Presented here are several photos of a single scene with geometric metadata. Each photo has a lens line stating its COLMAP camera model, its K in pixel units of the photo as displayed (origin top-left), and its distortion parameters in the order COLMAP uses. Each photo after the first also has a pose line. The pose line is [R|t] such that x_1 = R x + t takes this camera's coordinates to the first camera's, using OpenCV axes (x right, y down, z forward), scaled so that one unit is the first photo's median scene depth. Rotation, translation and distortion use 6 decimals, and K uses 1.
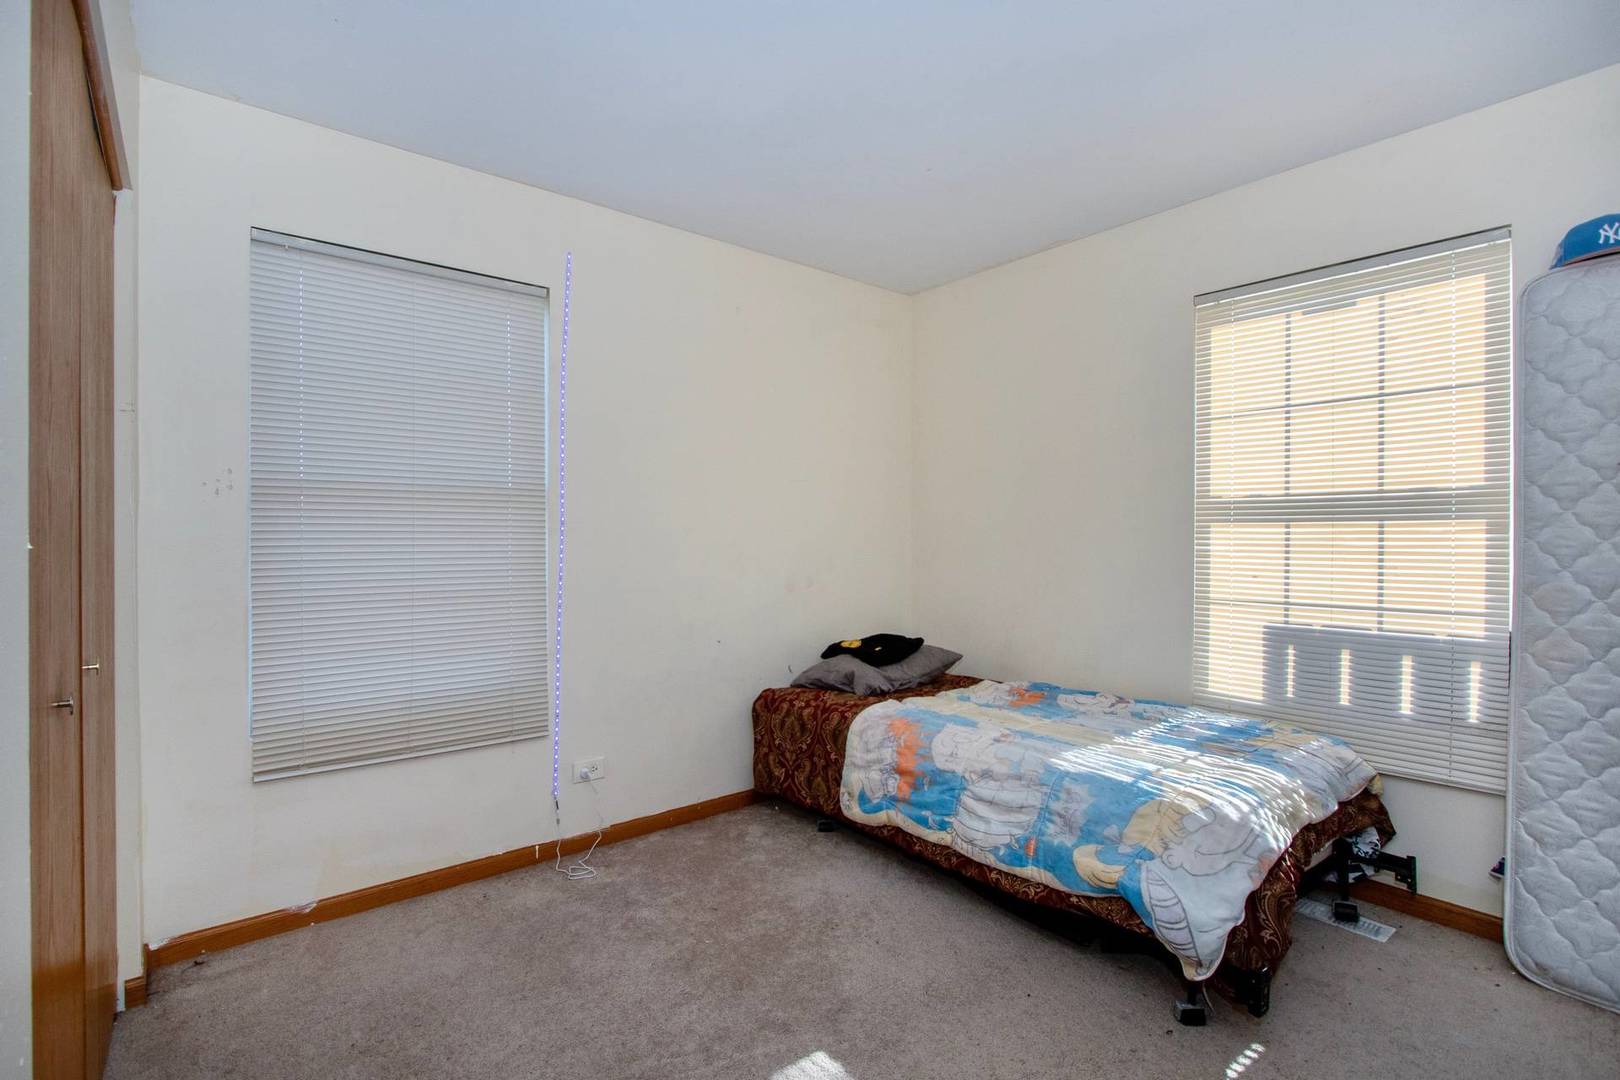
lens RADIAL K [[749.0, 0, 775.7], [0, 749.0, 536.8], [0, 0, 1]] dist [-0.013375, -0.000182]
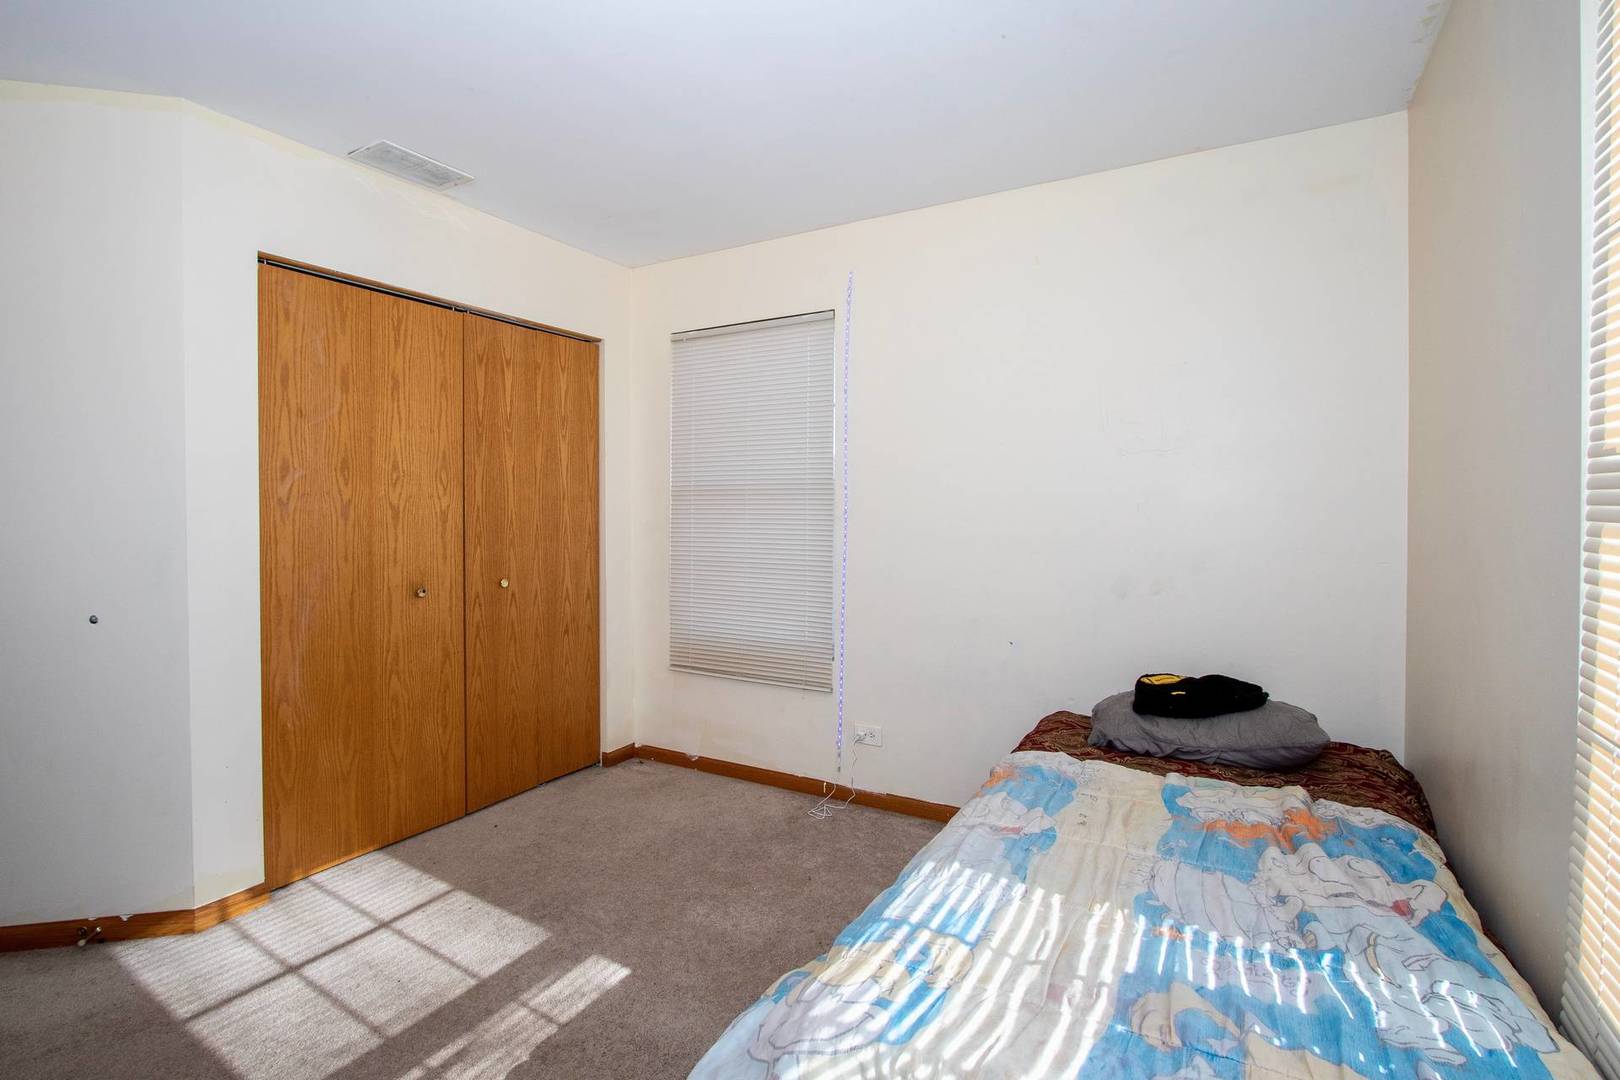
lens RADIAL K [[749.0, 0, 775.7], [0, 749.0, 536.8], [0, 0, 1]] dist [-0.013375, -0.000182]
pose [[0.355559, 0.027379, -0.934253, 0.902438], [-0.001020, 0.999582, 0.028905, -0.015408], [0.934653, -0.009325, 0.355438, 0.600264]]
